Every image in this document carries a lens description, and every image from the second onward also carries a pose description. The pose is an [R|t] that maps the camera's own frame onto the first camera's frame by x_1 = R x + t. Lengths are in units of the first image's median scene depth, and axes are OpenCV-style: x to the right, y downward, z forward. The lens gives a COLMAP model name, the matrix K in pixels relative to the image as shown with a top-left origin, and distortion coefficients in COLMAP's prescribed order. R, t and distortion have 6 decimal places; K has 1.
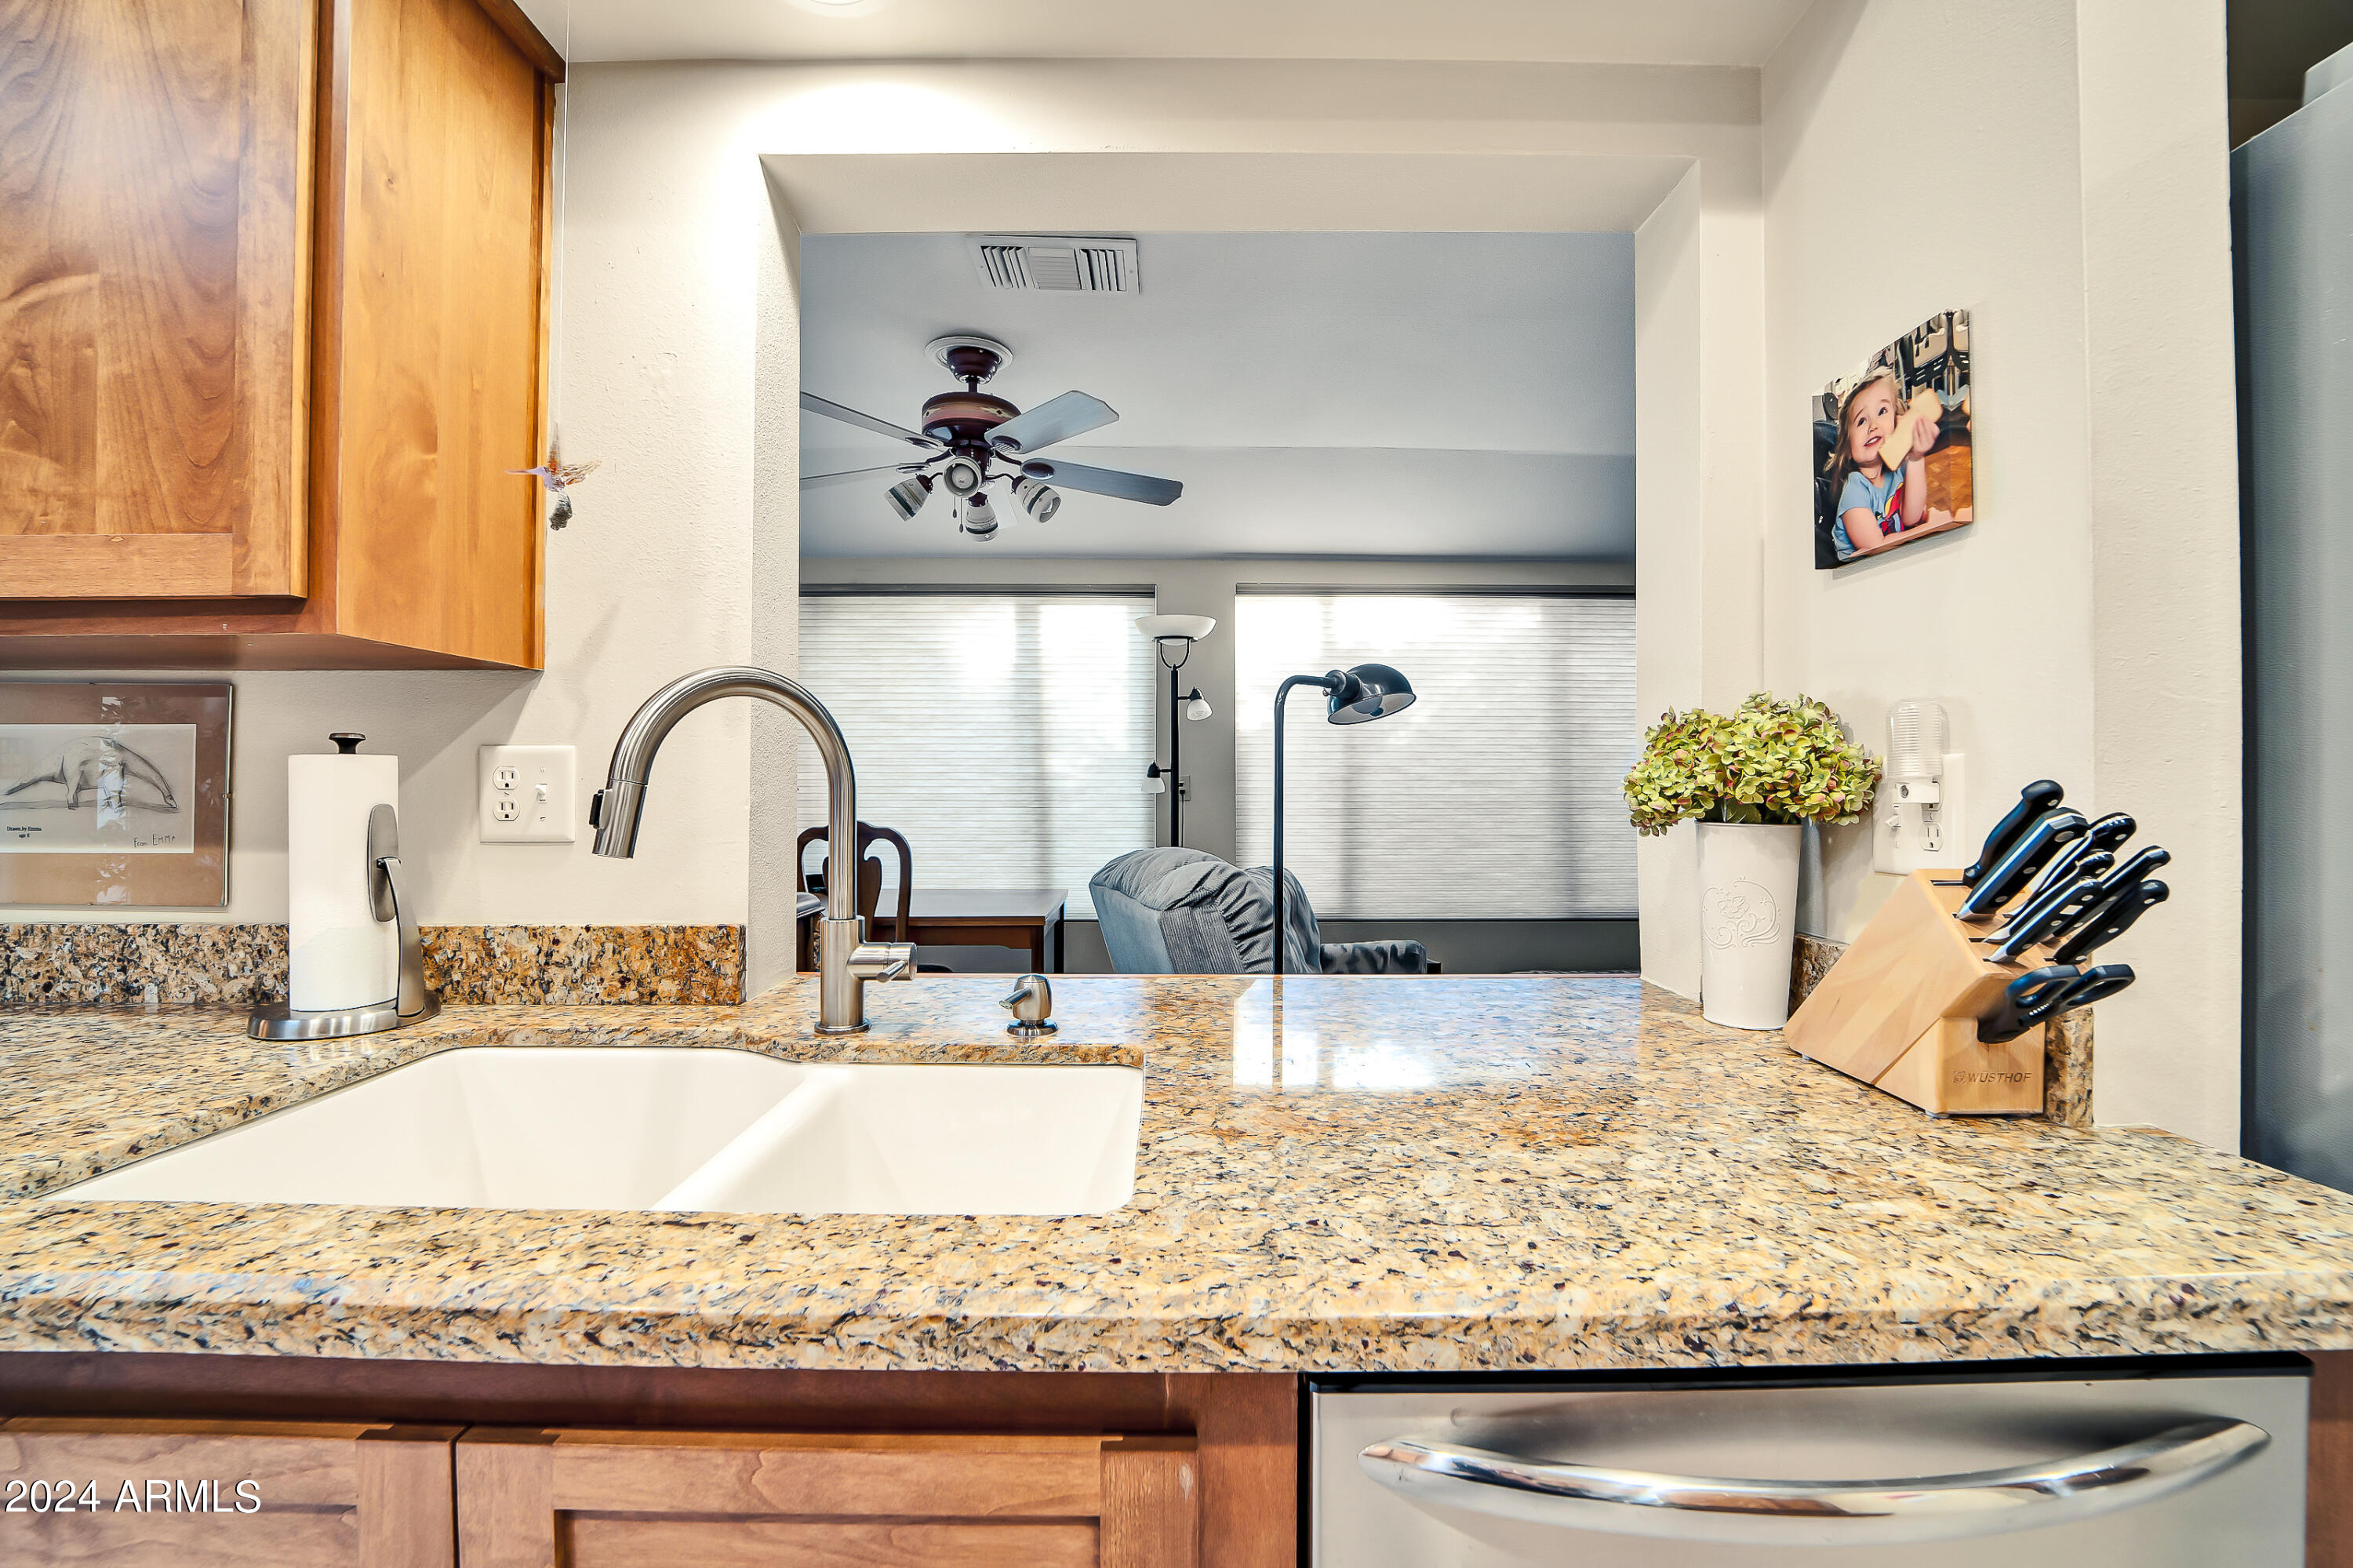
lens RADIAL K [[967.6, 0, 1168.9], [0, 967.6, 780.9], [0, 0, 1]] dist [-0.020938, 0.000165]
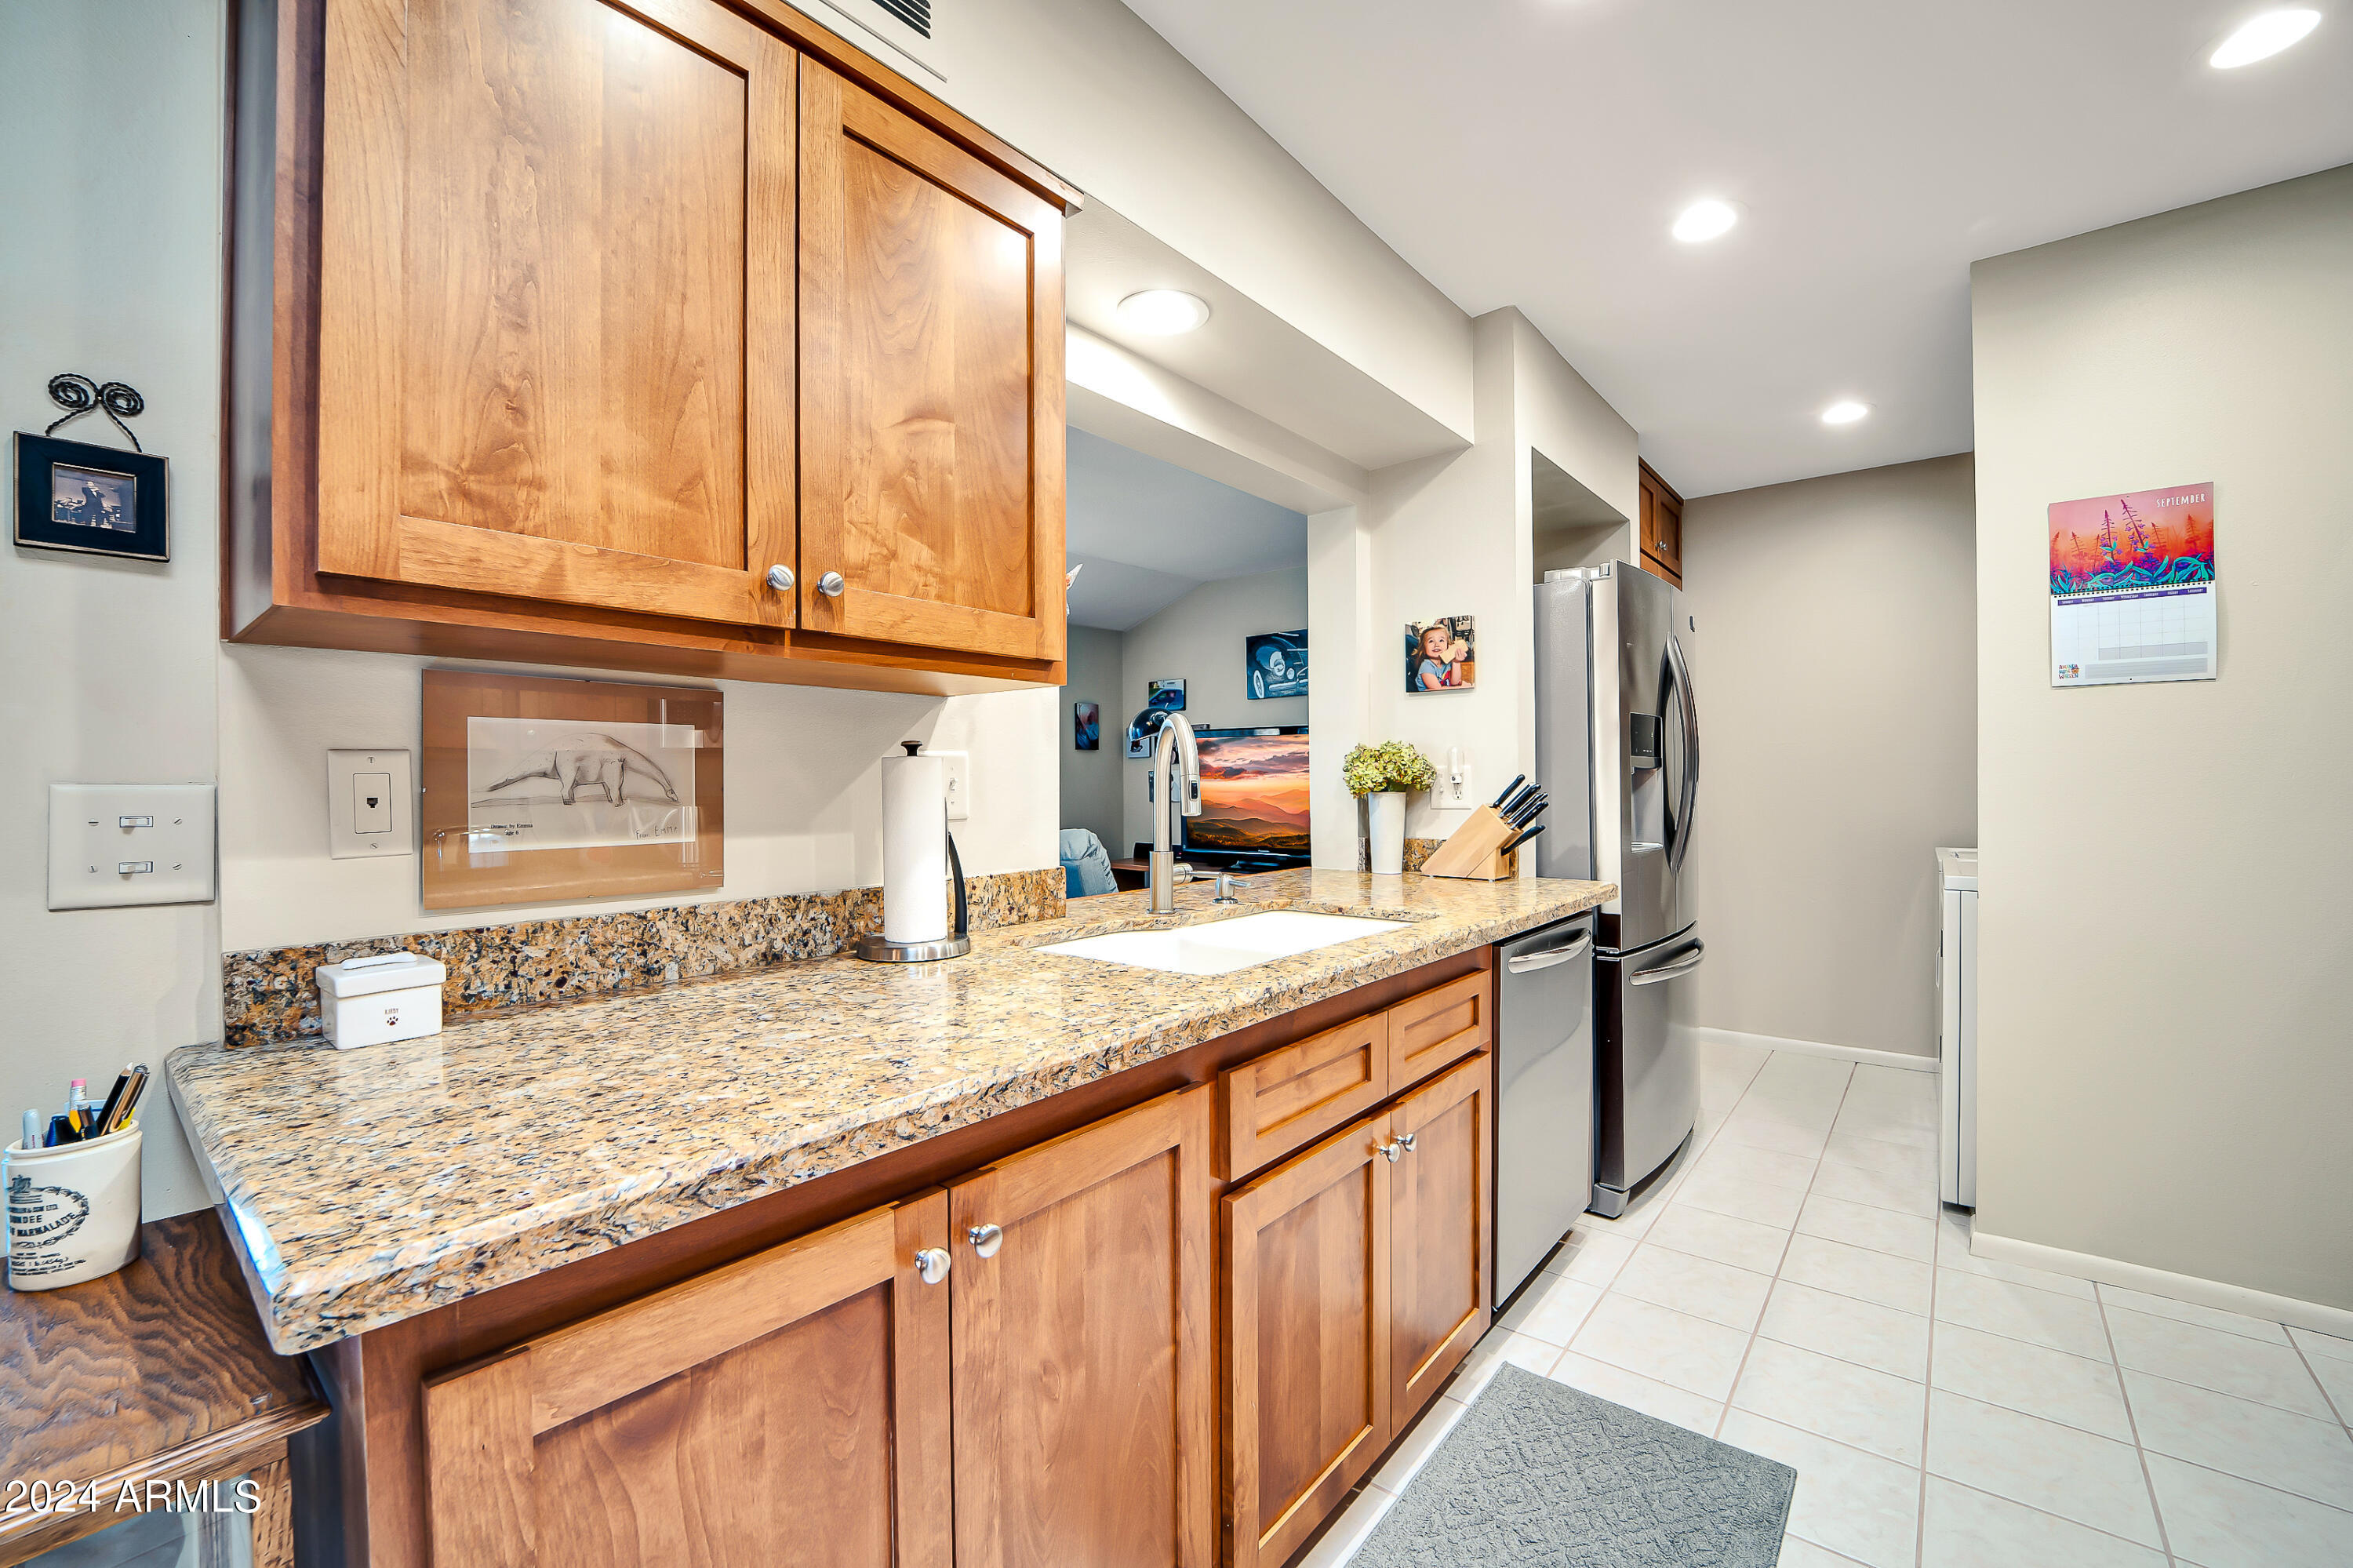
lens RADIAL K [[967.6, 0, 1168.9], [0, 967.6, 780.9], [0, 0, 1]] dist [-0.020938, 0.000165]
pose [[0.643161, -0.005390, 0.765712, -1.560328], [0.006133, 0.999979, 0.001887, 0.006438], [-0.765707, 0.003483, 0.643180, -0.157976]]
